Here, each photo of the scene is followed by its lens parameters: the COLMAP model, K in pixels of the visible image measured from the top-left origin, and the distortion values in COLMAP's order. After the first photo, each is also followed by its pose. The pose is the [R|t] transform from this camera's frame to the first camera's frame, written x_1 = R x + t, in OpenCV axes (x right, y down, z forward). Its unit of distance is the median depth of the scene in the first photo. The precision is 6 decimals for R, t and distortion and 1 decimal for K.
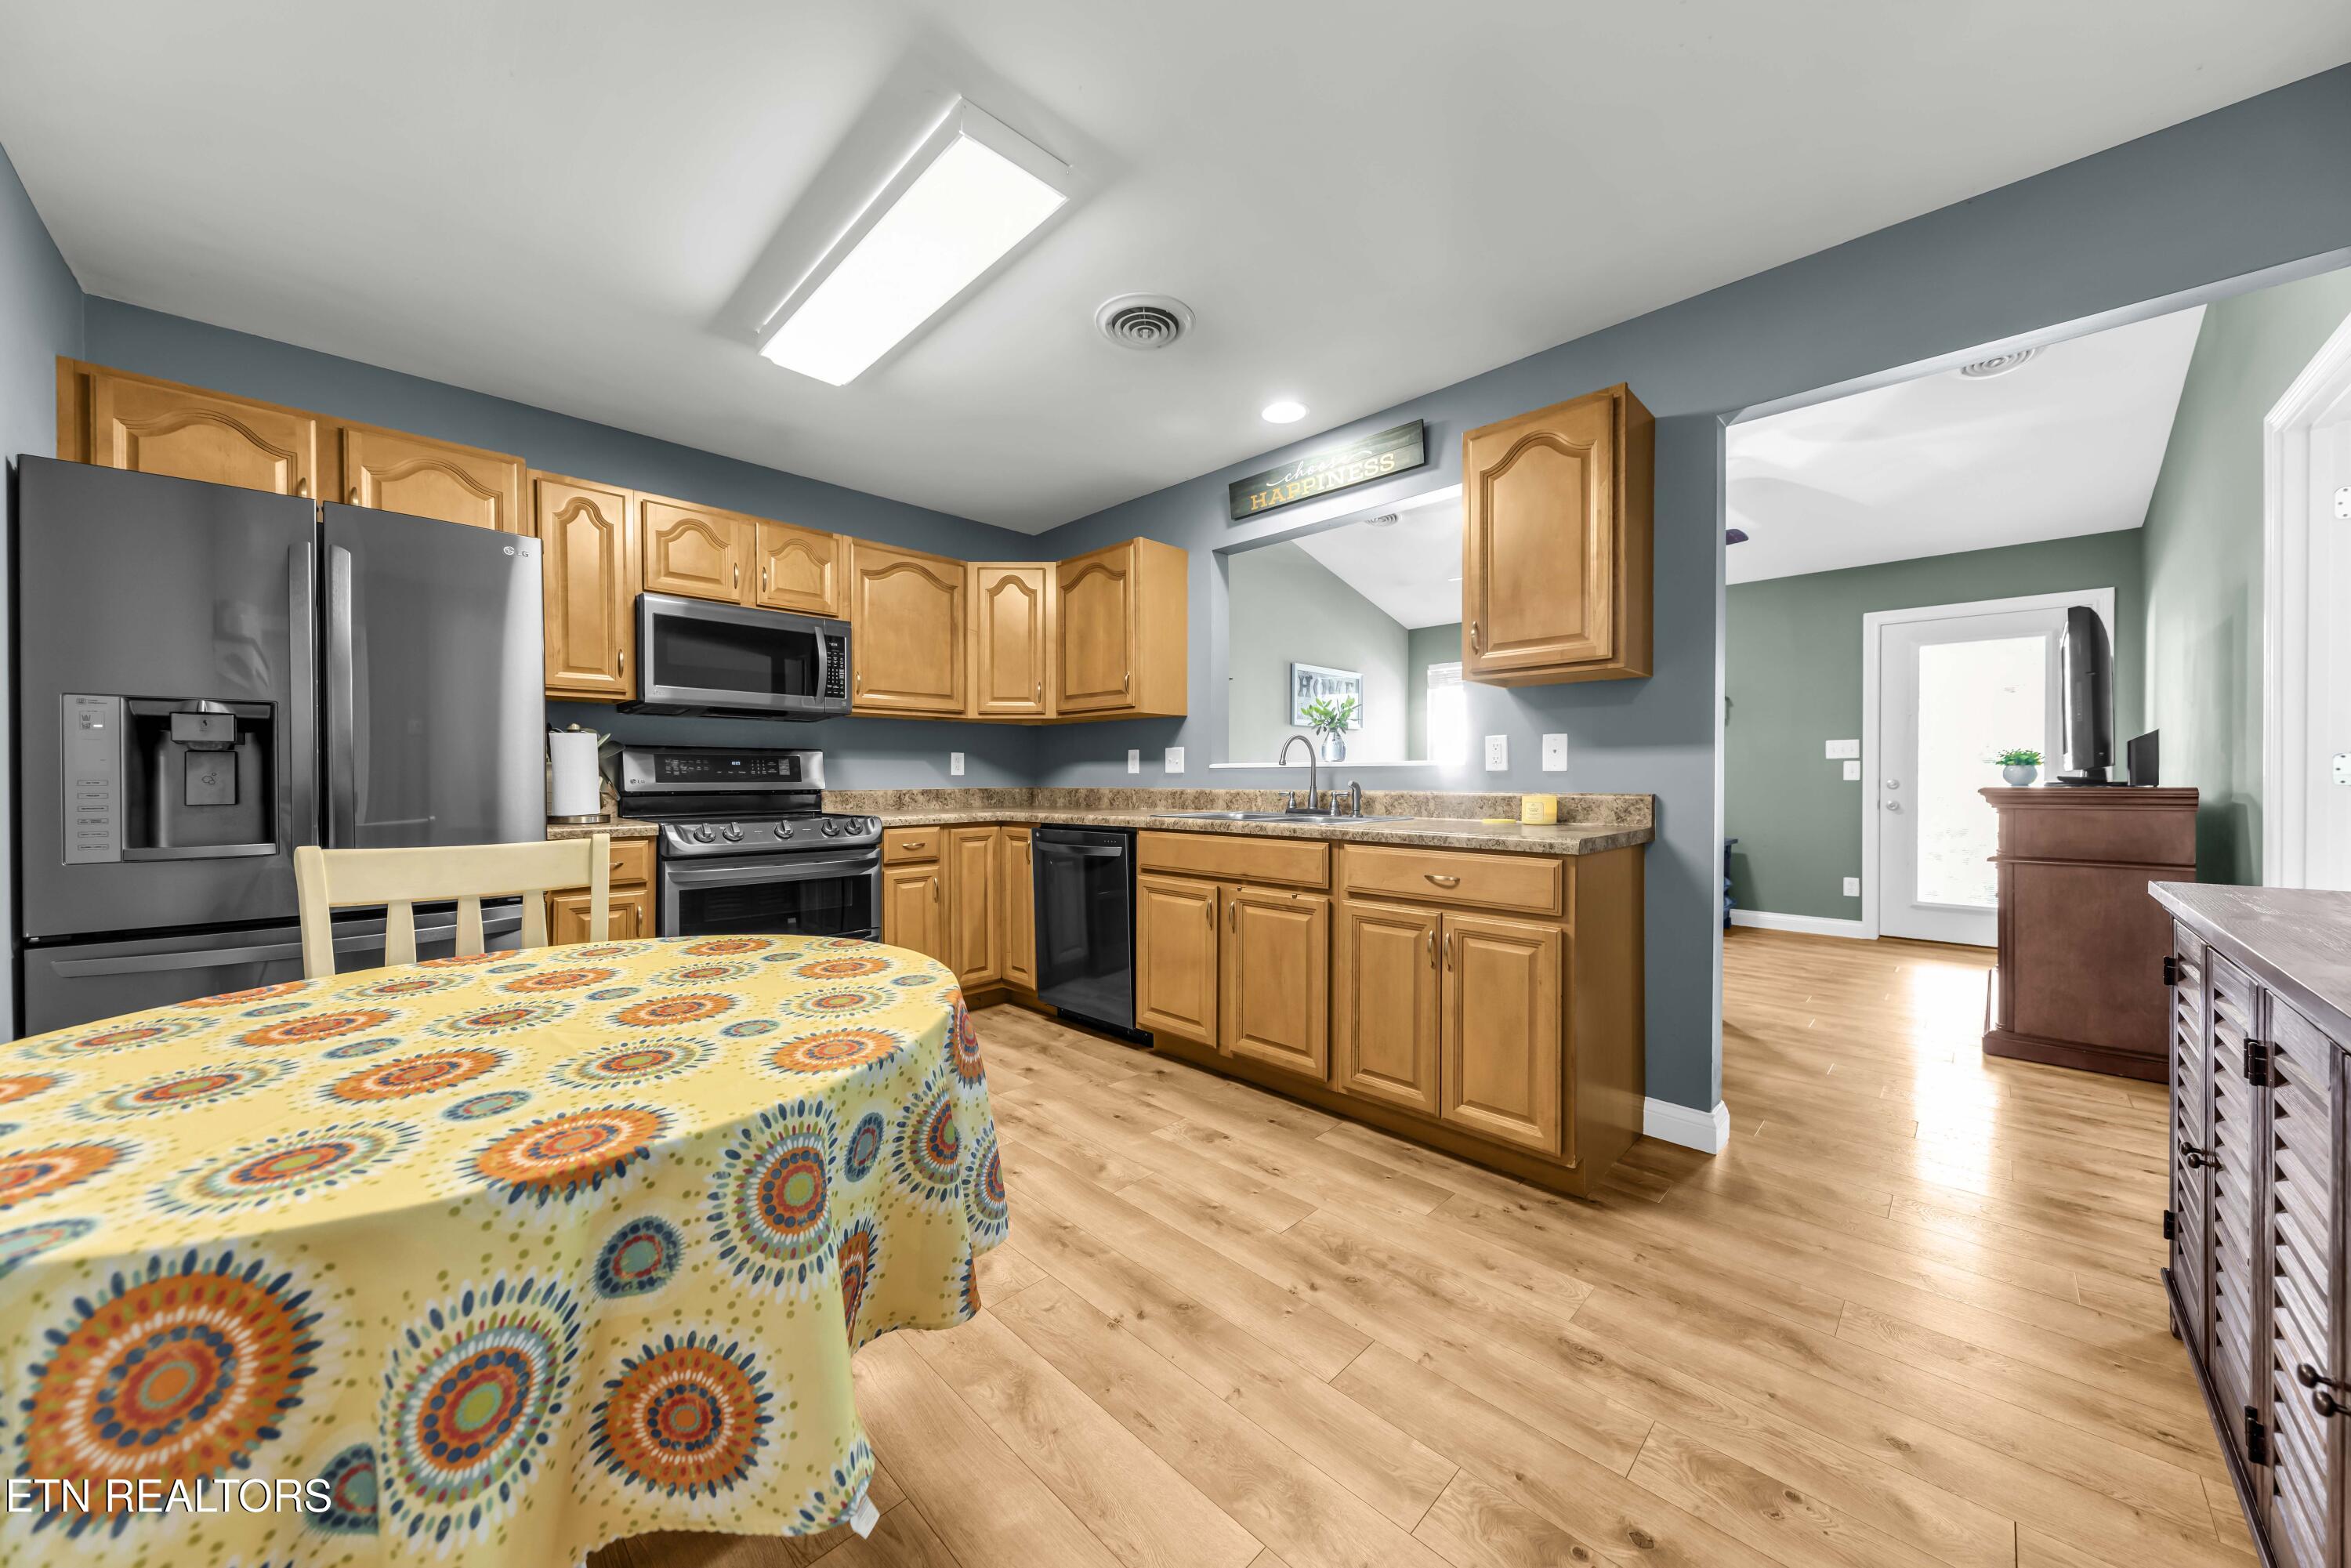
lens RADIAL K [[823.5, 0, 1176.1], [0, 823.5, 783.8], [0, 0, 1]] dist [0.005104, -0.002272]
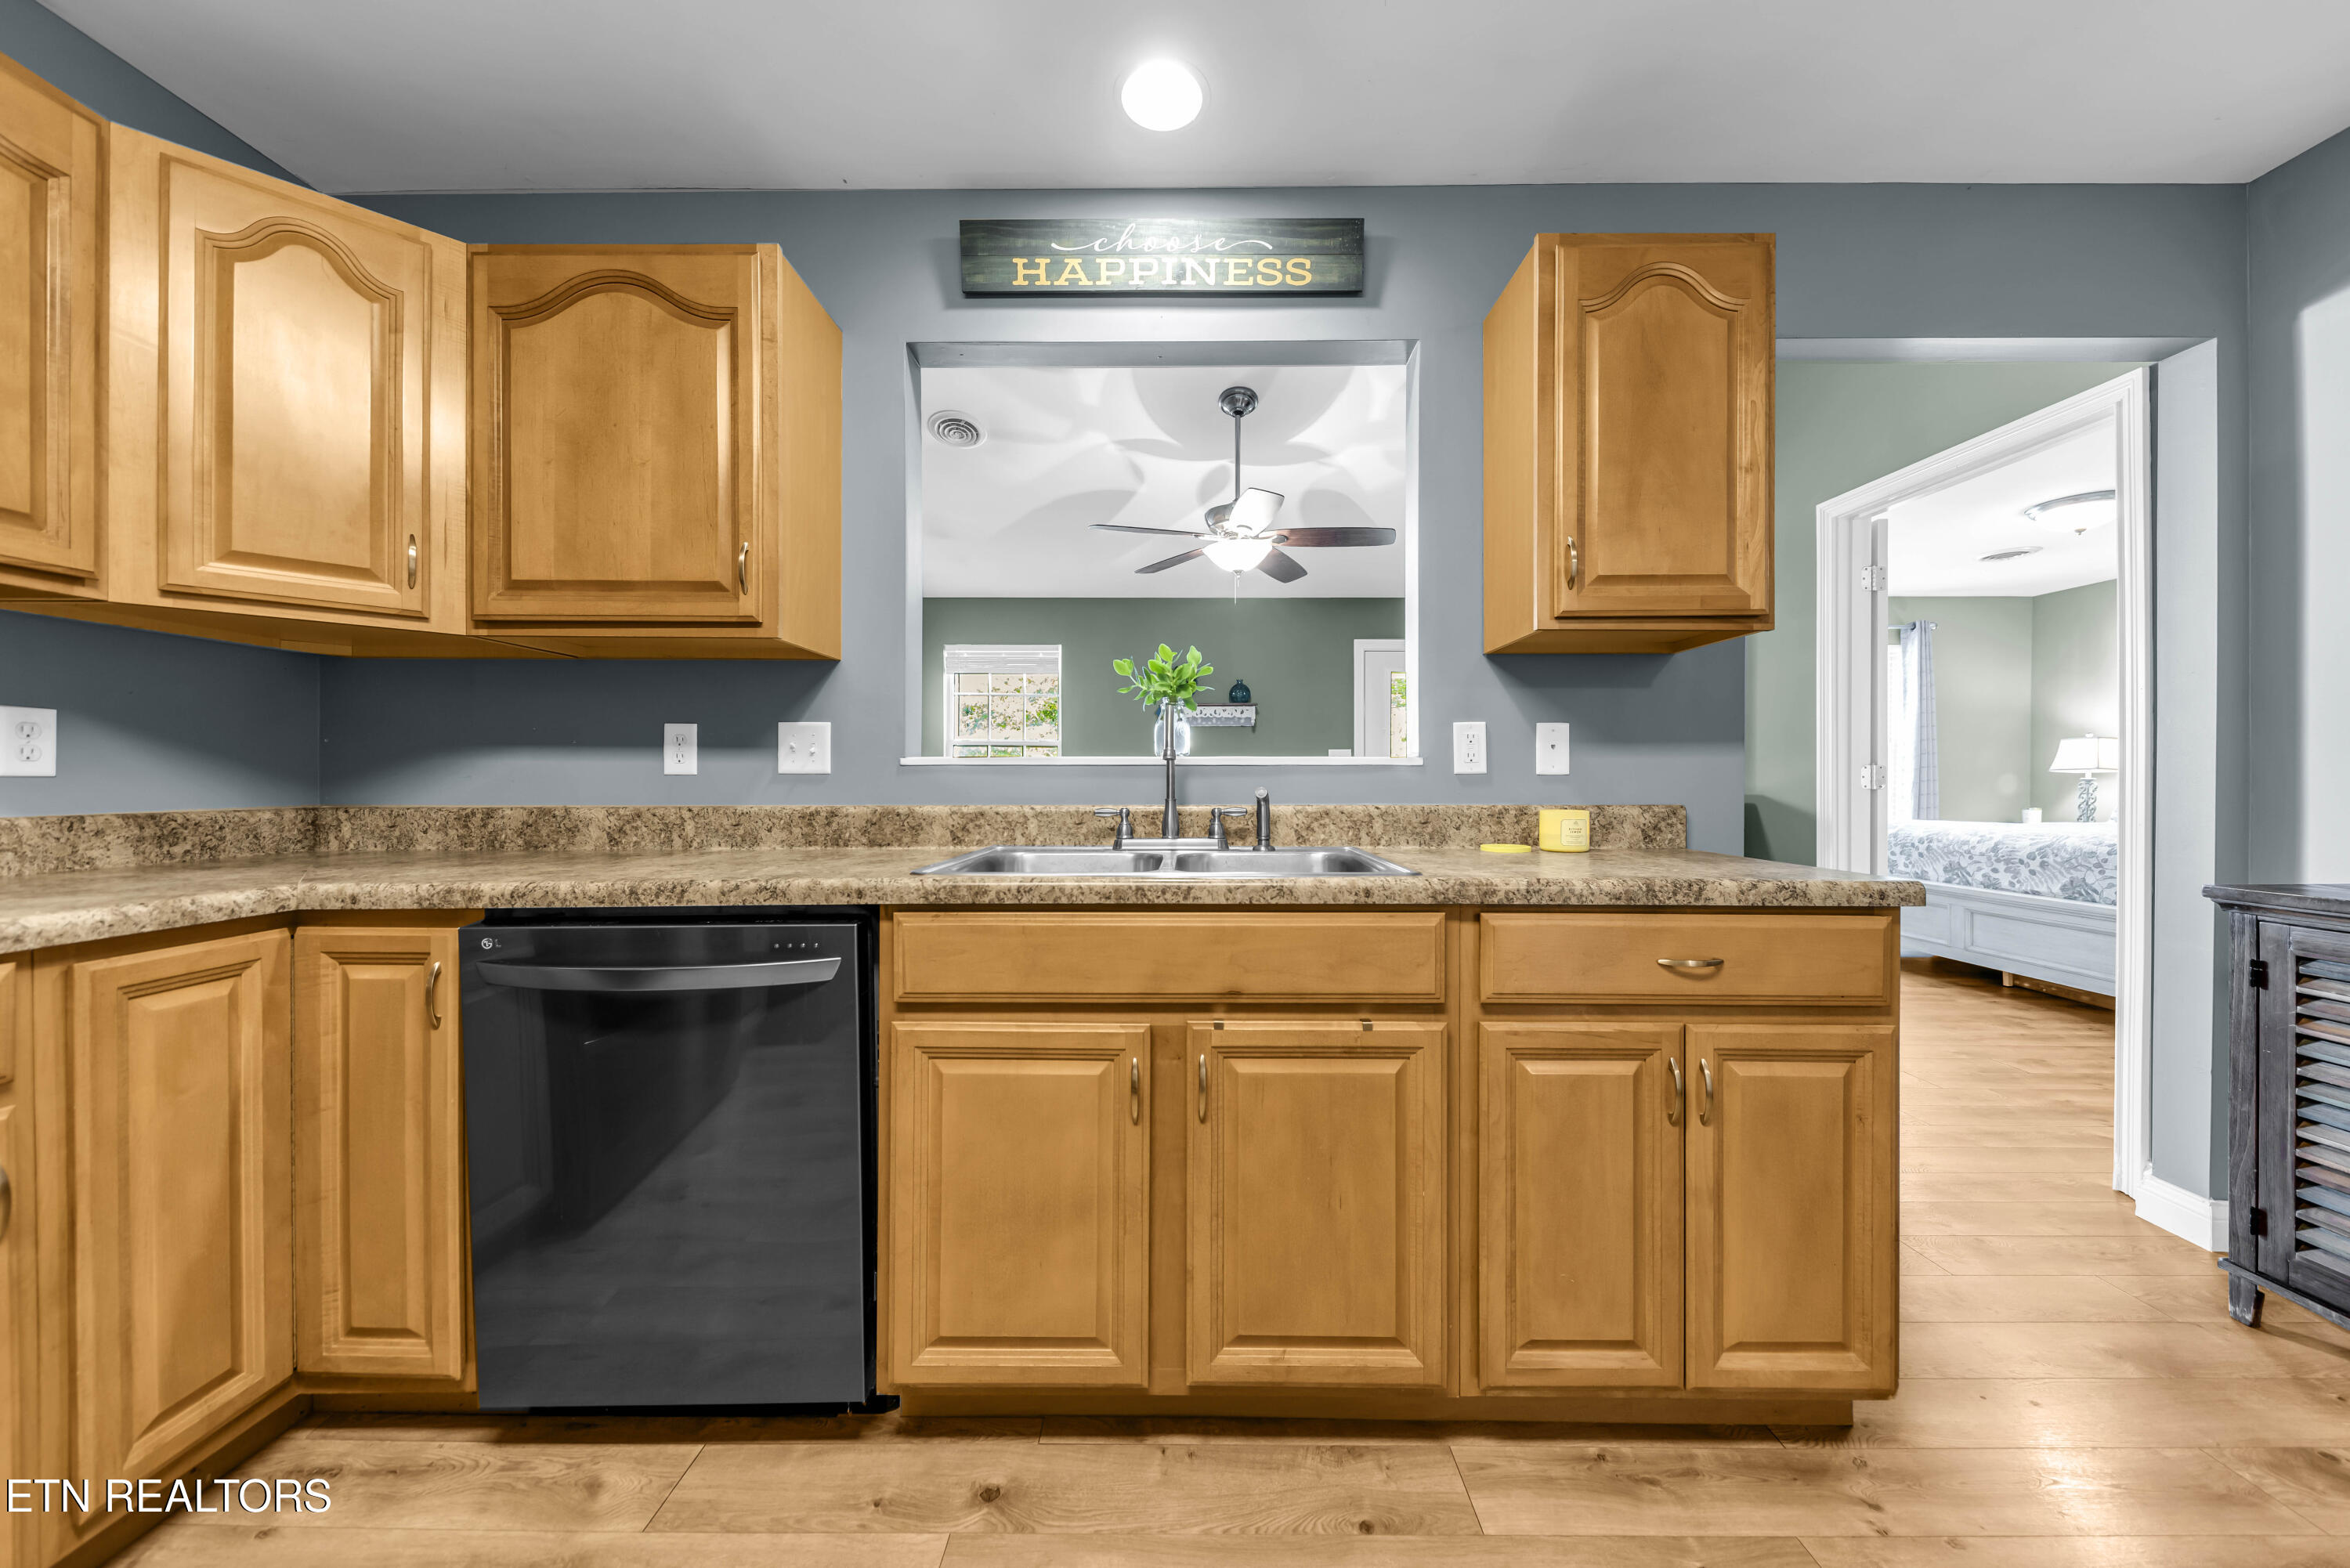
lens RADIAL K [[823.1, 0, 1177.9], [0, 823.1, 783.5], [0, 0, 1]] dist [0.005104, -0.002272]
pose [[0.711180, -0.000533, 0.703010, -0.204214], [0.005017, 0.999978, -0.004317, -0.004655], [-0.702992, 0.006597, 0.711167, 0.532324]]
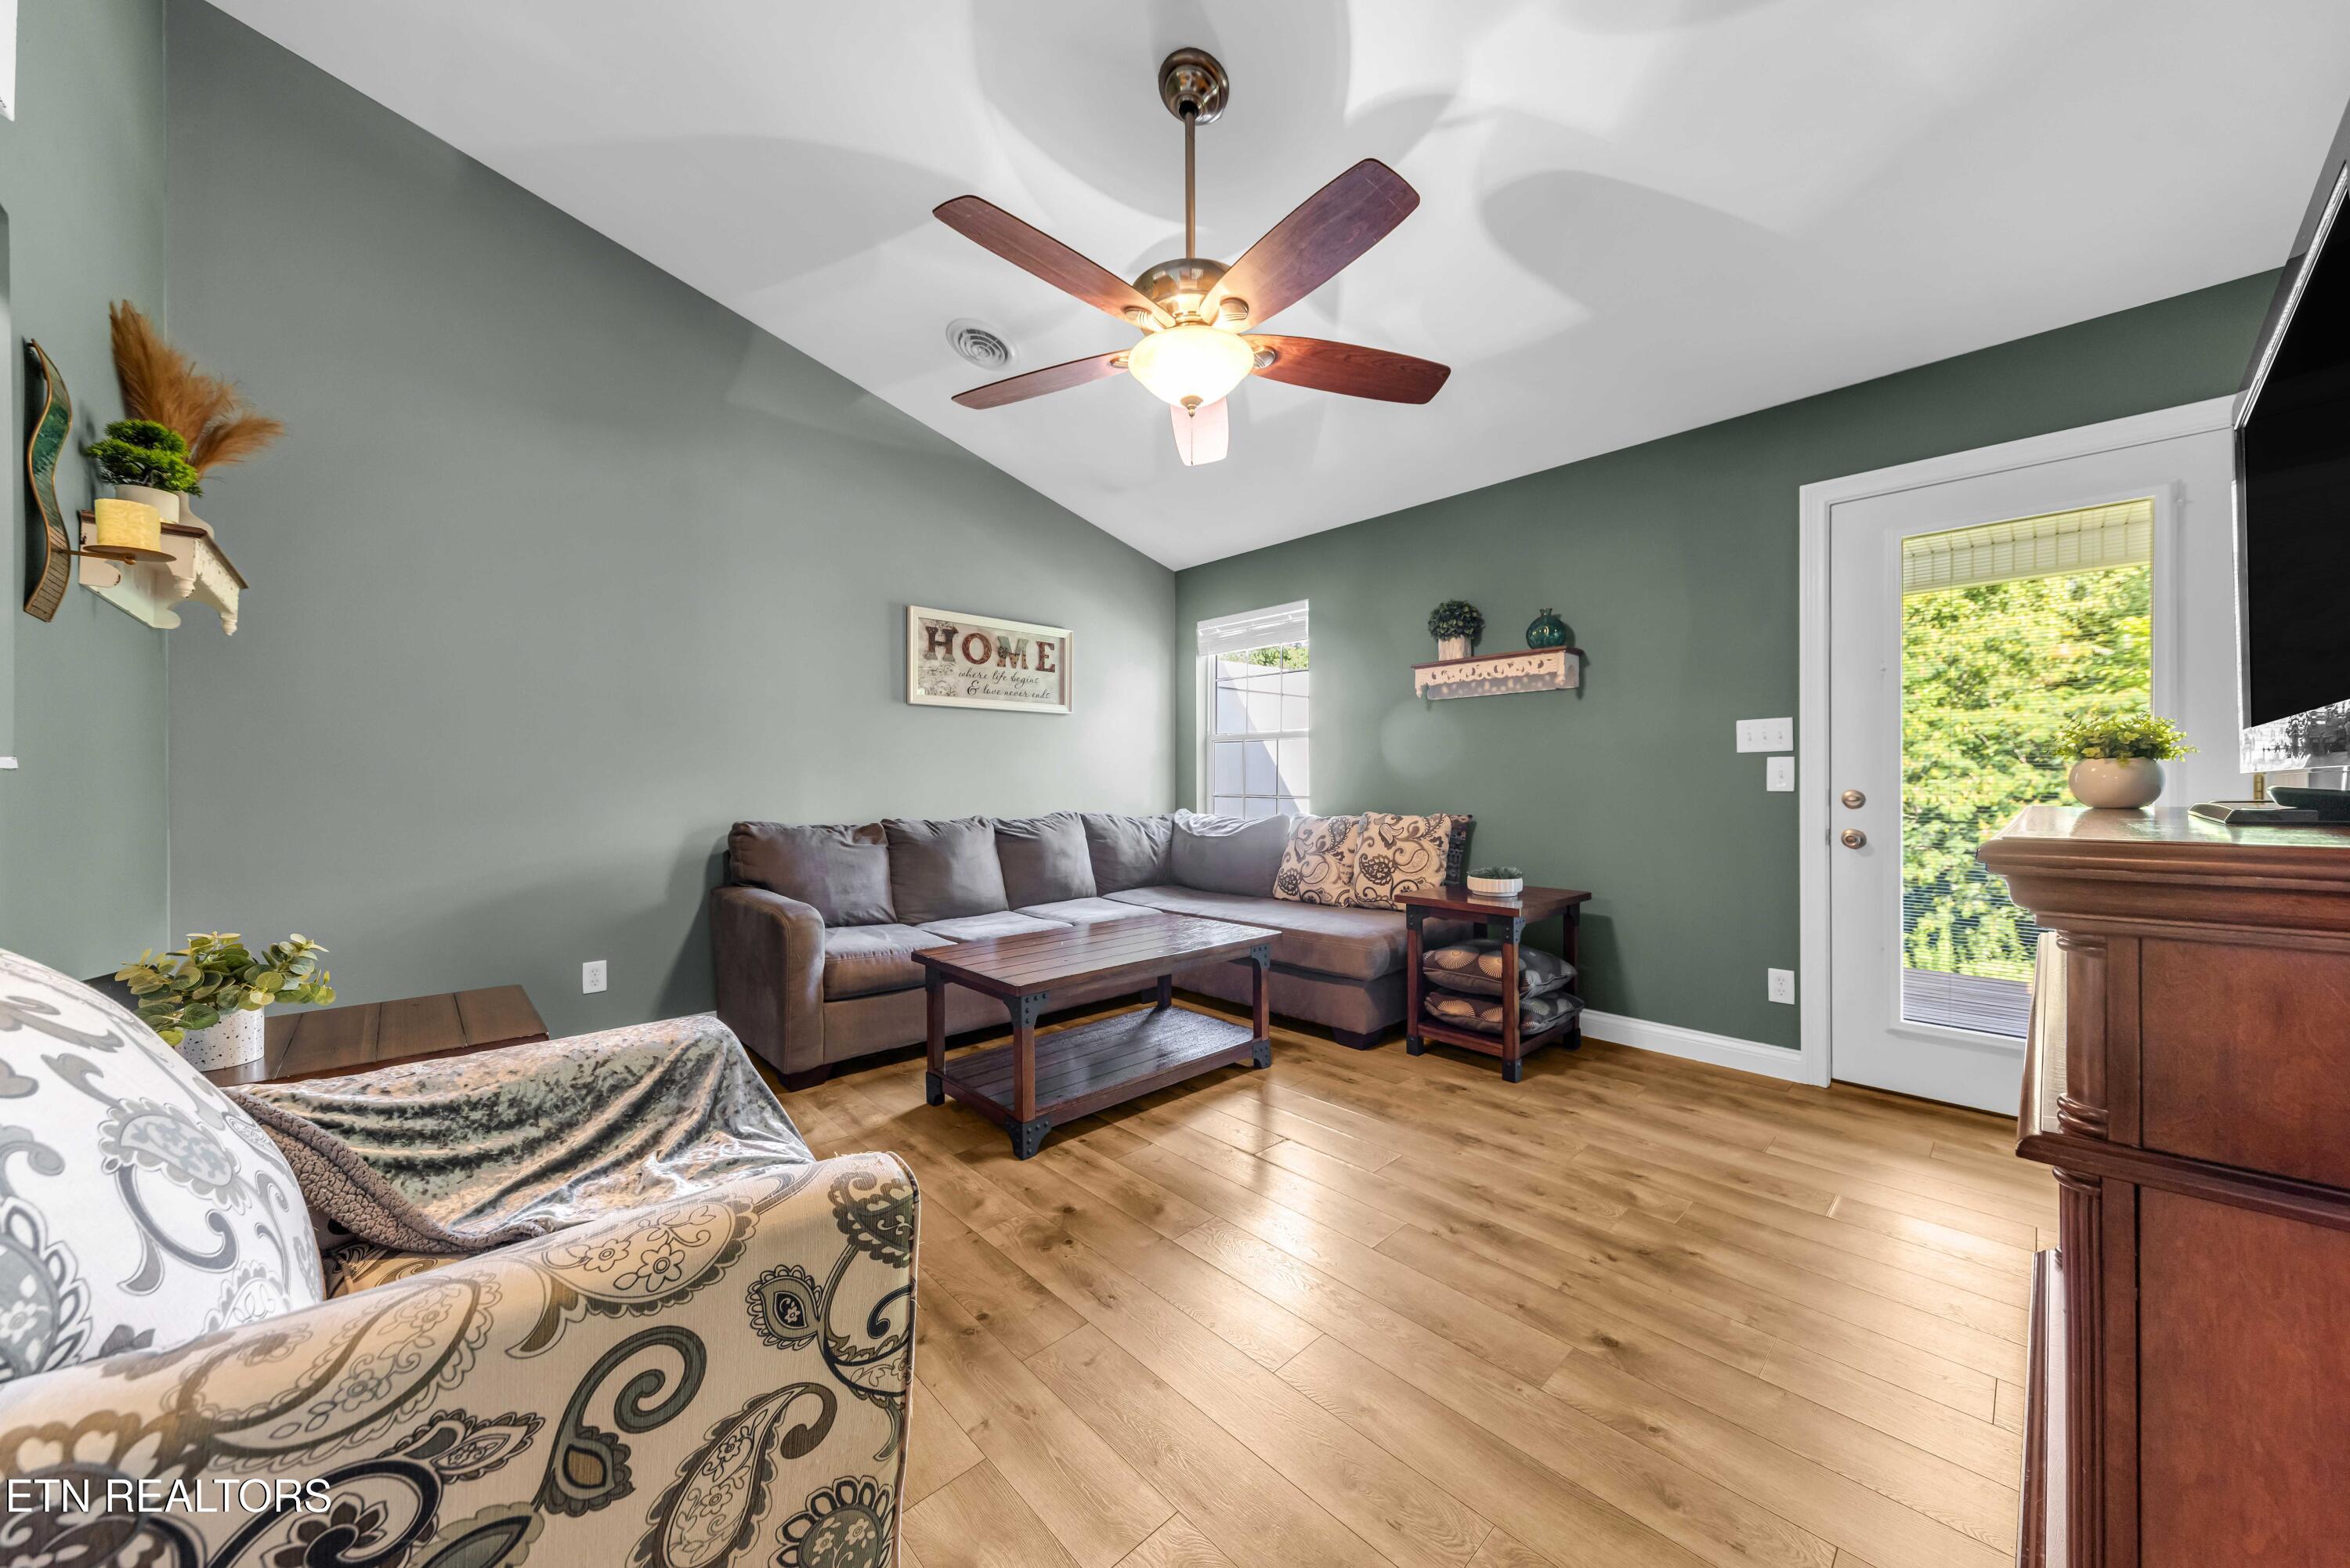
lens RADIAL K [[823.1, 0, 1175.1], [0, 823.1, 785.8], [0, 0, 1]] dist [0.005104, -0.002272]
pose [[0.999391, 0.001634, -0.034850, 0.642381], [-0.001949, 0.999958, -0.009011, -0.003722], [0.034834, 0.009073, 0.999352, 0.646229]]
